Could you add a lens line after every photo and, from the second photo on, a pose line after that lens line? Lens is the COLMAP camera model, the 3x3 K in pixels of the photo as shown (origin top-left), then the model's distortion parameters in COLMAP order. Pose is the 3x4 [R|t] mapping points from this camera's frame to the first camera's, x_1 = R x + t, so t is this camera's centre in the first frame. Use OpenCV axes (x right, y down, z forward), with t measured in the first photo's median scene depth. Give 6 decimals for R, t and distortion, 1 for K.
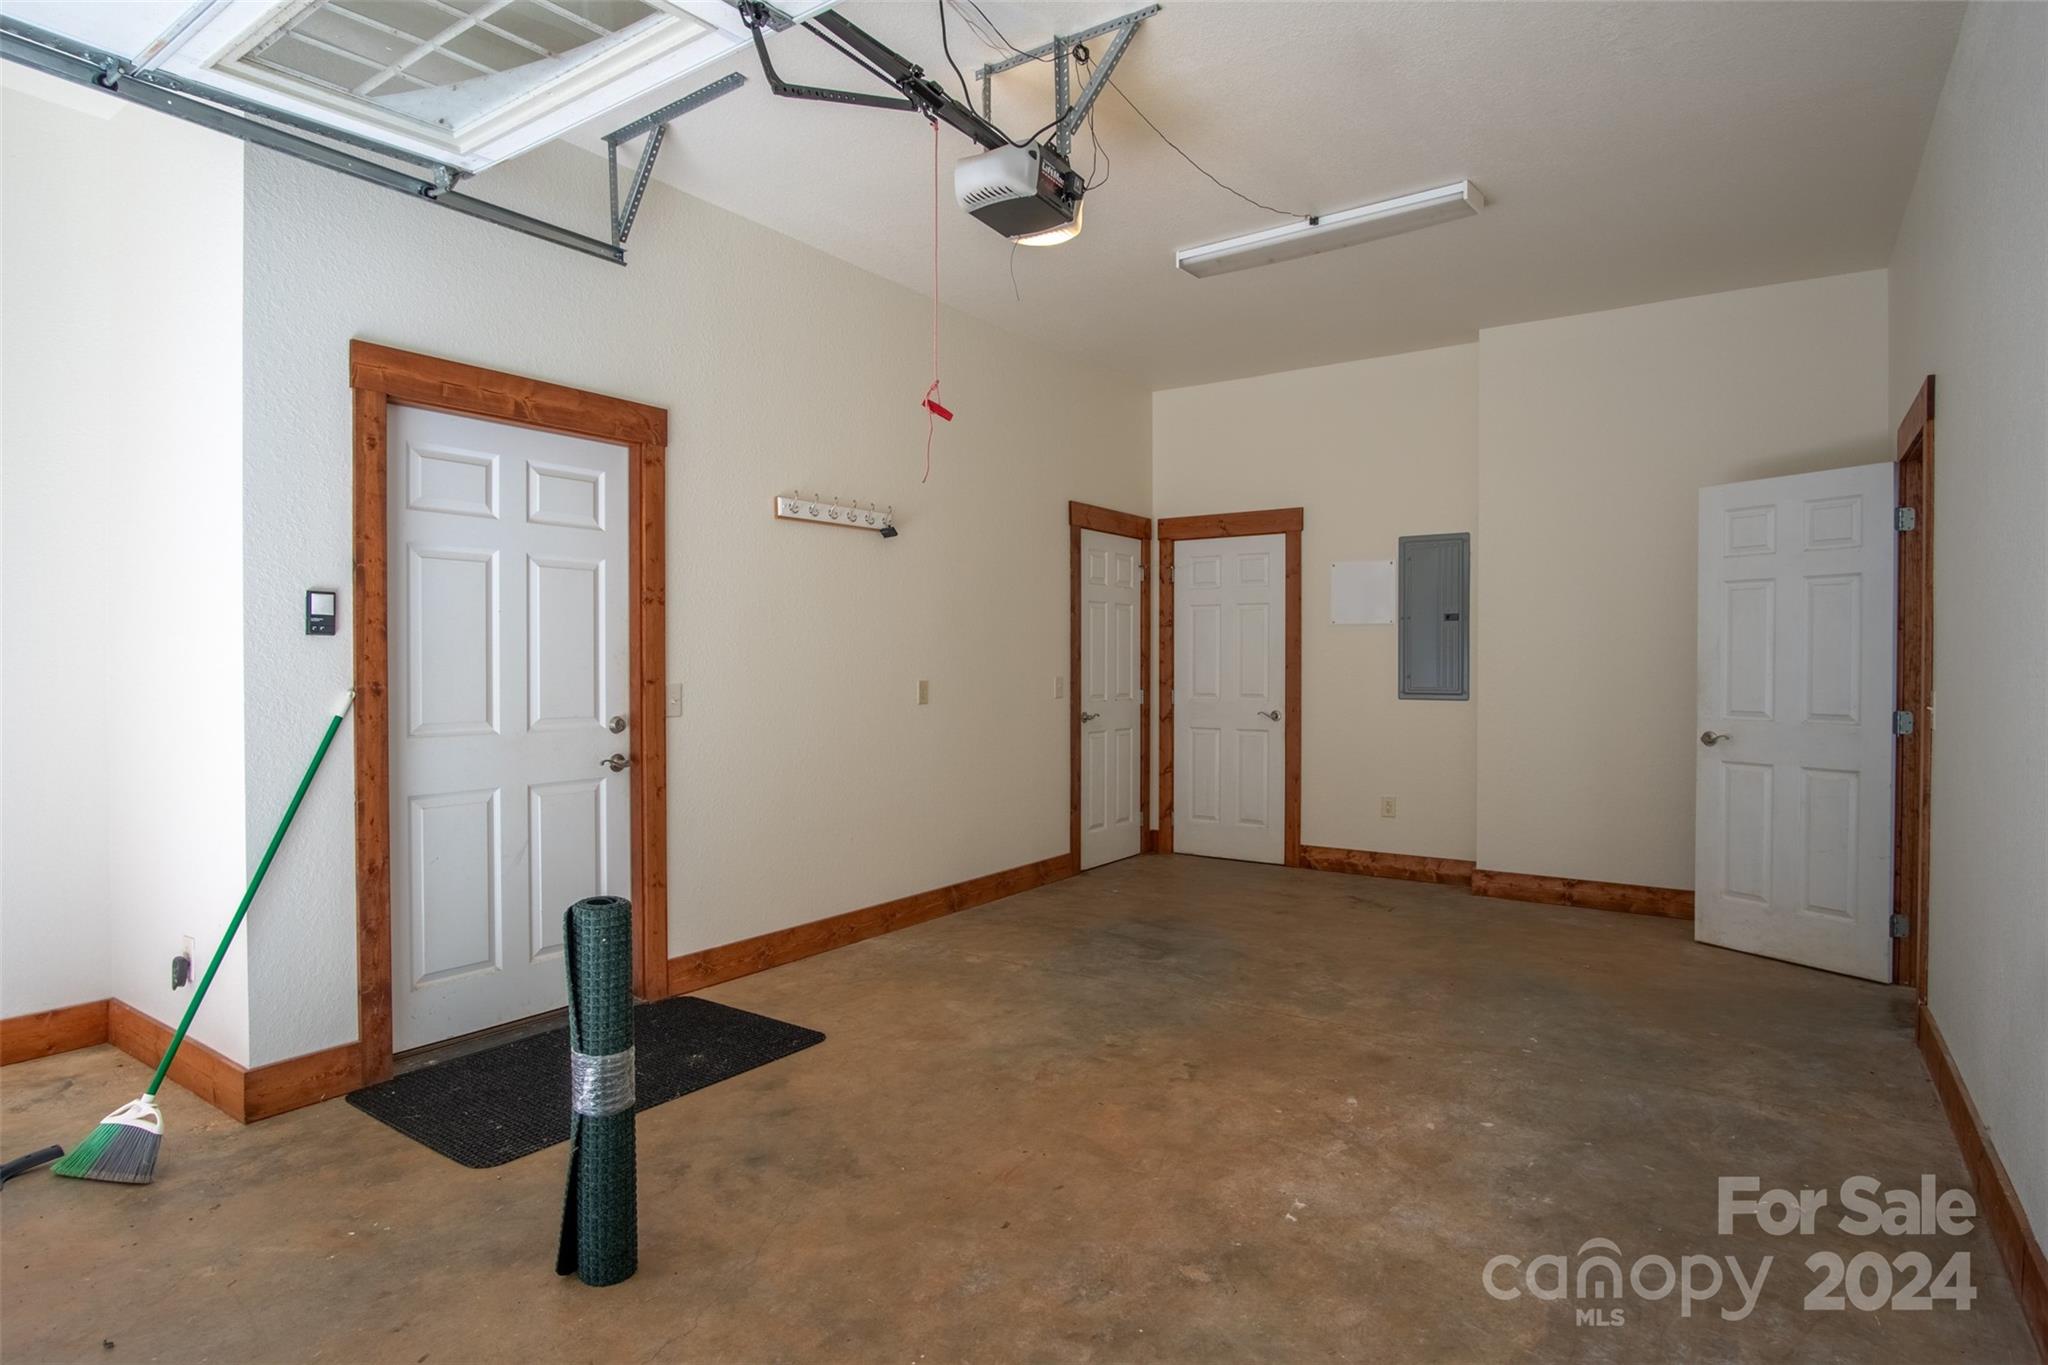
lens RADIAL K [[1087.9, 0, 1018.3], [0, 1087.9, 674.9], [0, 0, 1]] dist [-0.019216, 0.001068]
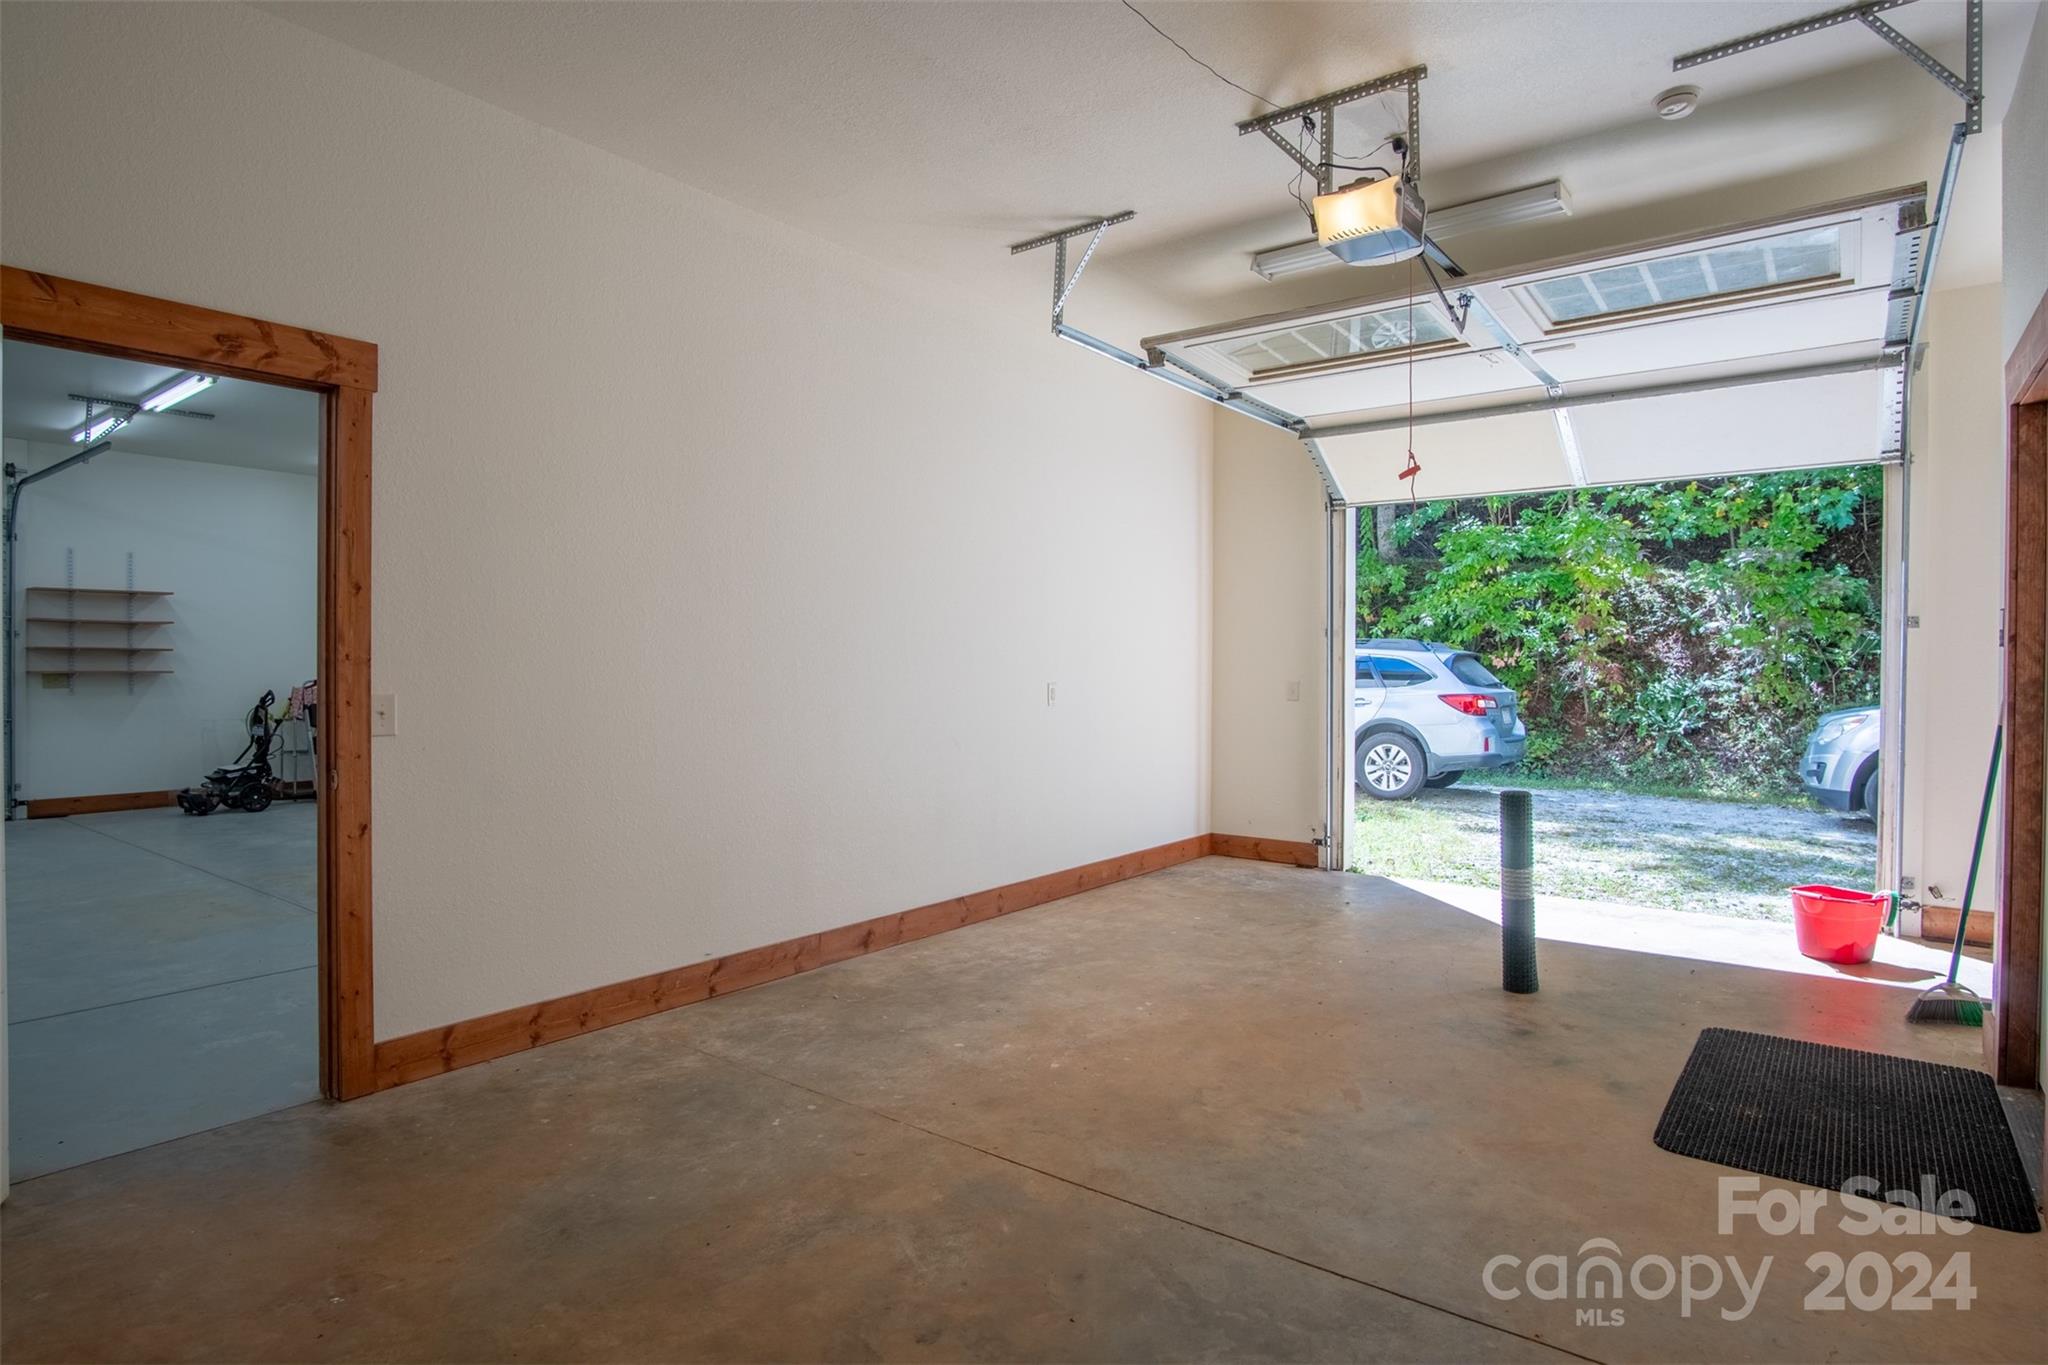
lens RADIAL K [[1087.9, 0, 1018.3], [0, 1087.9, 674.9], [0, 0, 1]] dist [-0.019216, 0.001068]
pose [[-0.998862, -0.006930, 0.047191, 0.296829], [-0.006109, 0.999828, 0.017527, -0.022388], [-0.047304, 0.017218, -0.998732, 2.101933]]
